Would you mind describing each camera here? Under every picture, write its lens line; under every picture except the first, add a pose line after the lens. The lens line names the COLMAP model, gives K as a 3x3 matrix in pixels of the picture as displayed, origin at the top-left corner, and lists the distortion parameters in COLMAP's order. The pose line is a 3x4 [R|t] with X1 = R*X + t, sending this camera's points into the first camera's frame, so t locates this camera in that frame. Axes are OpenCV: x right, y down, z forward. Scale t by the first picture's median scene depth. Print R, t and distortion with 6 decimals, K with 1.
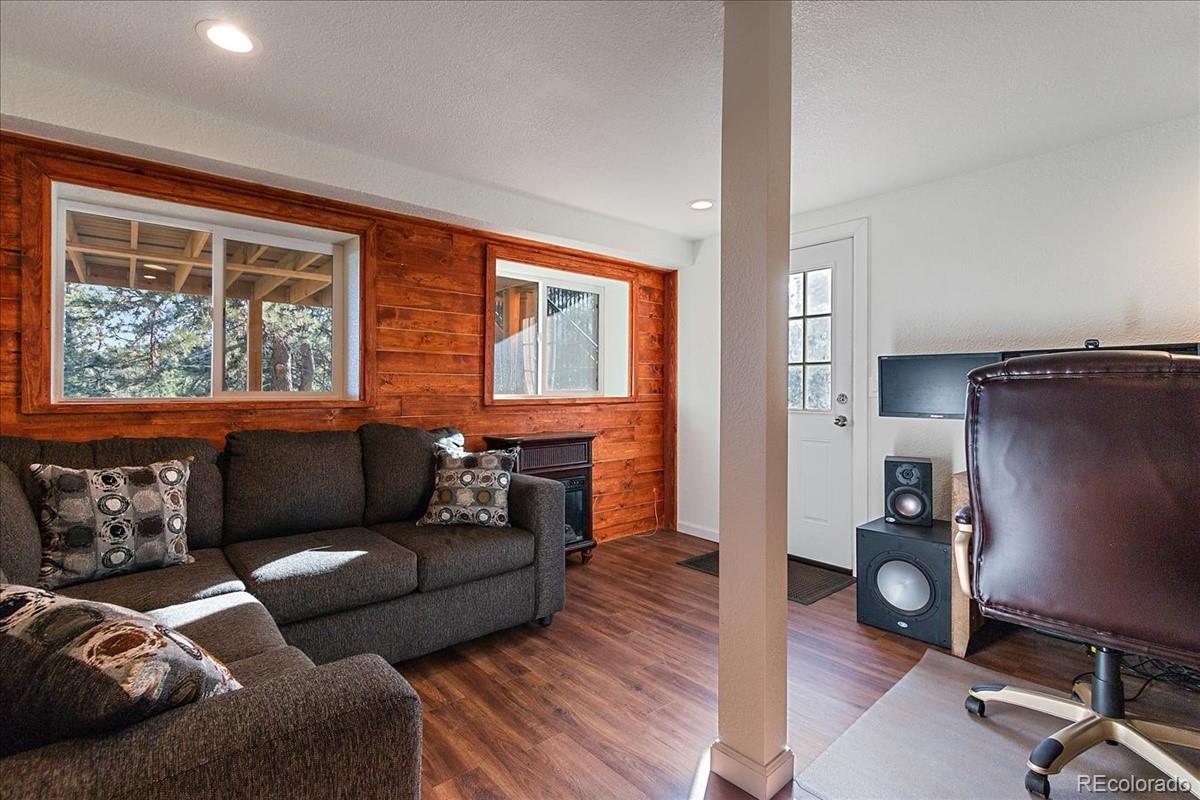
lens RADIAL K [[547.3, 0, 602.1], [0, 547.3, 394.2], [0, 0, 1]] dist [0.005935, -0.000747]
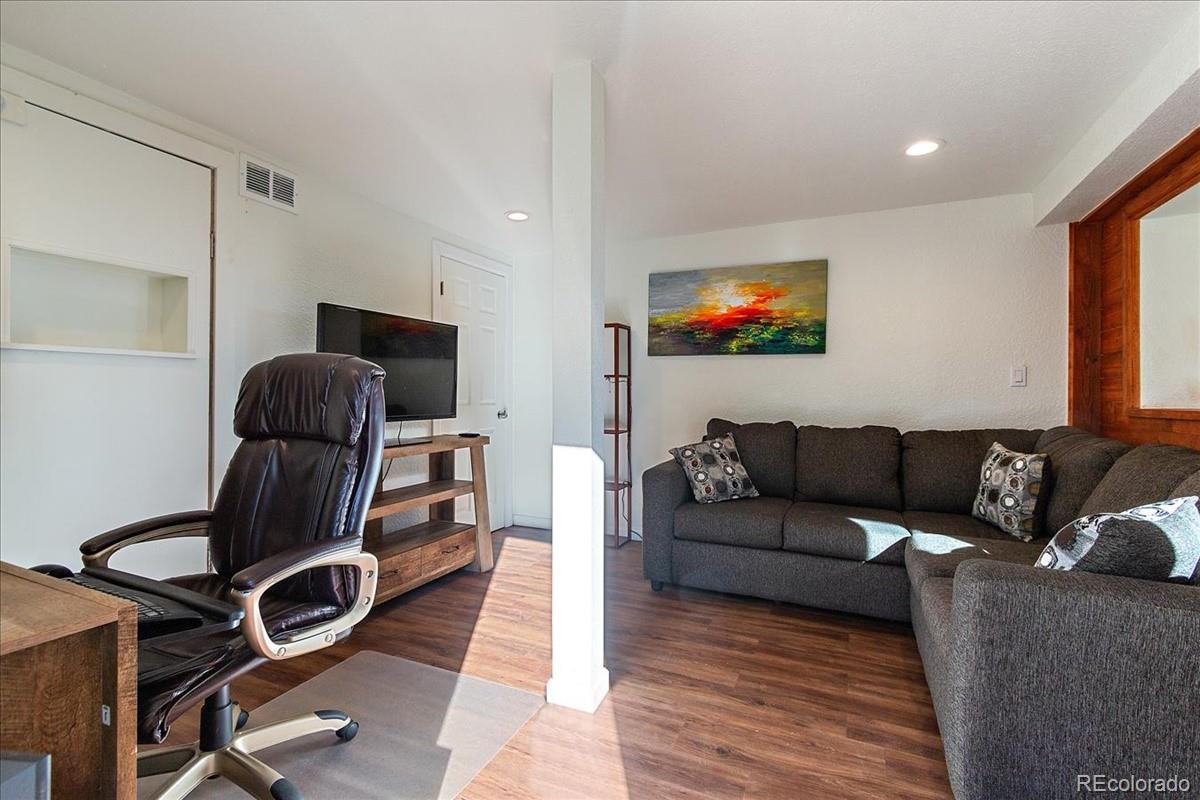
lens RADIAL K [[547.3, 0, 600.3], [0, 547.3, 394.7], [0, 0, 1]] dist [0.005935, -0.000747]
pose [[-0.915495, -0.001690, -0.402325, 0.606532], [-0.003750, 0.999984, 0.004333, -0.013666], [0.402311, 0.005475, -0.915487, 1.785632]]
